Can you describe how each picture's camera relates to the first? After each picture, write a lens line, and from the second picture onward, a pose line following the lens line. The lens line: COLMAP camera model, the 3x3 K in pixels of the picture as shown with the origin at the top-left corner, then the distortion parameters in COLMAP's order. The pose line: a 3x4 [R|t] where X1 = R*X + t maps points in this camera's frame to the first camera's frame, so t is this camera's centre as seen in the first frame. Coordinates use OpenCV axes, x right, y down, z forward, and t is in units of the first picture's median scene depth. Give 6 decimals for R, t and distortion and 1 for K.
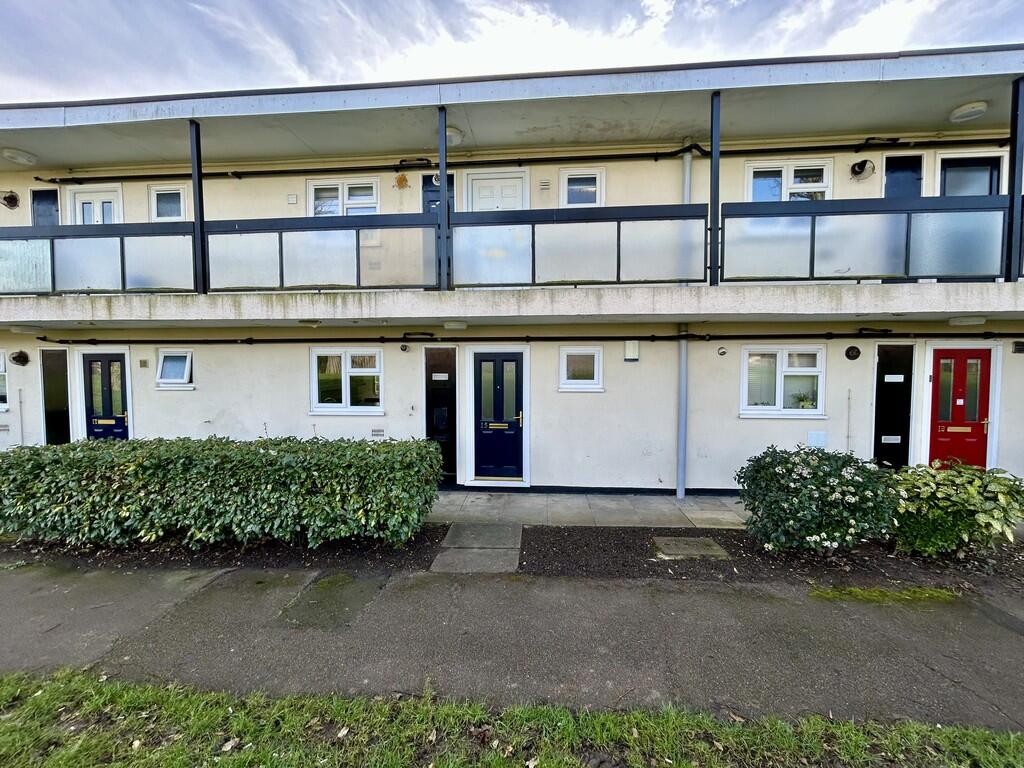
lens RADIAL K [[413.4, 0, 512.0], [0, 413.4, 384.0], [0, 0, 1]] dist [-0.000364, -0.000139]
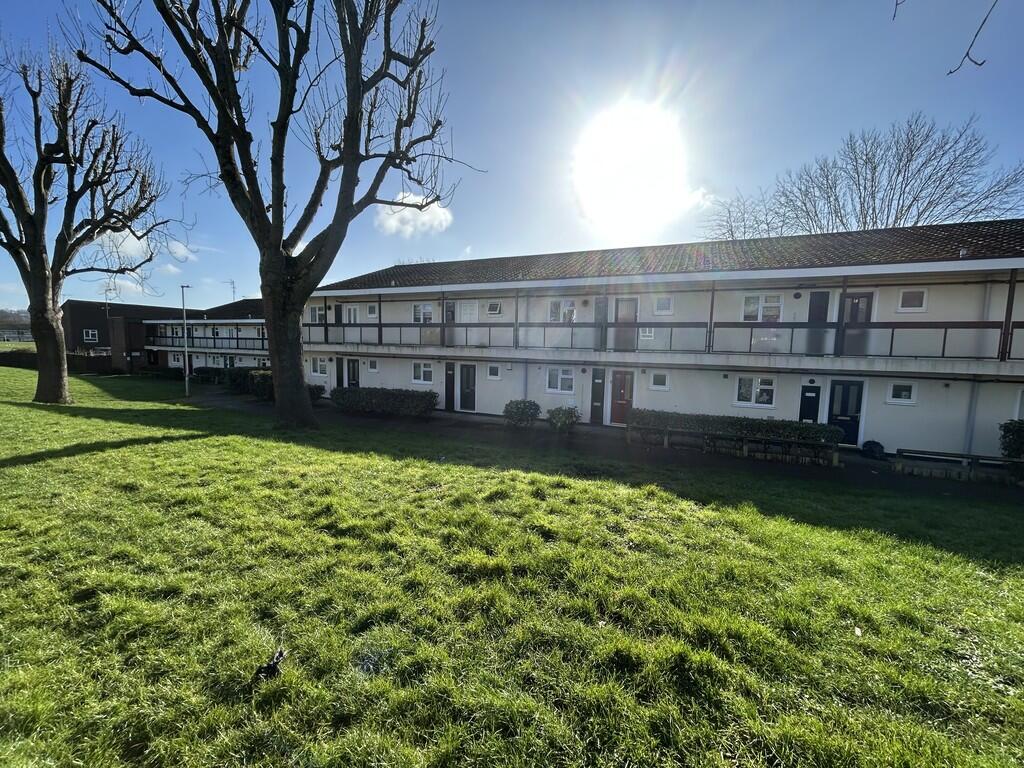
lens RADIAL K [[413.0, 0, 512.0], [0, 413.0, 384.0], [0, 0, 1]] dist [0.001040, -0.000257]
pose [[0.940469, 0.054430, -0.335494, 1.208054], [-0.035179, 0.997381, 0.063197, -0.133566], [0.338055, -0.047632, 0.939920, -1.560524]]
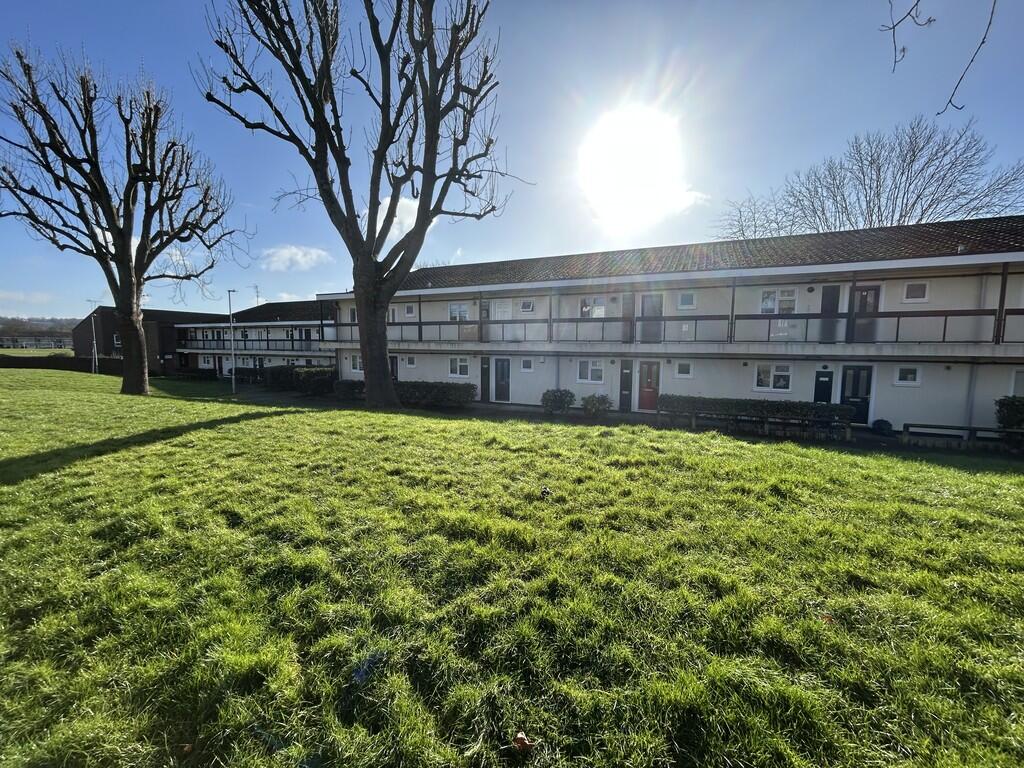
lens RADIAL K [[413.0, 0, 512.0], [0, 413.0, 384.0], [0, 0, 1]] dist [0.001040, -0.000257]
pose [[0.937459, 0.041581, -0.345603, 1.098521], [-0.021679, 0.997887, 0.061256, -0.078288], [0.347419, -0.049932, 0.936380, -1.845984]]
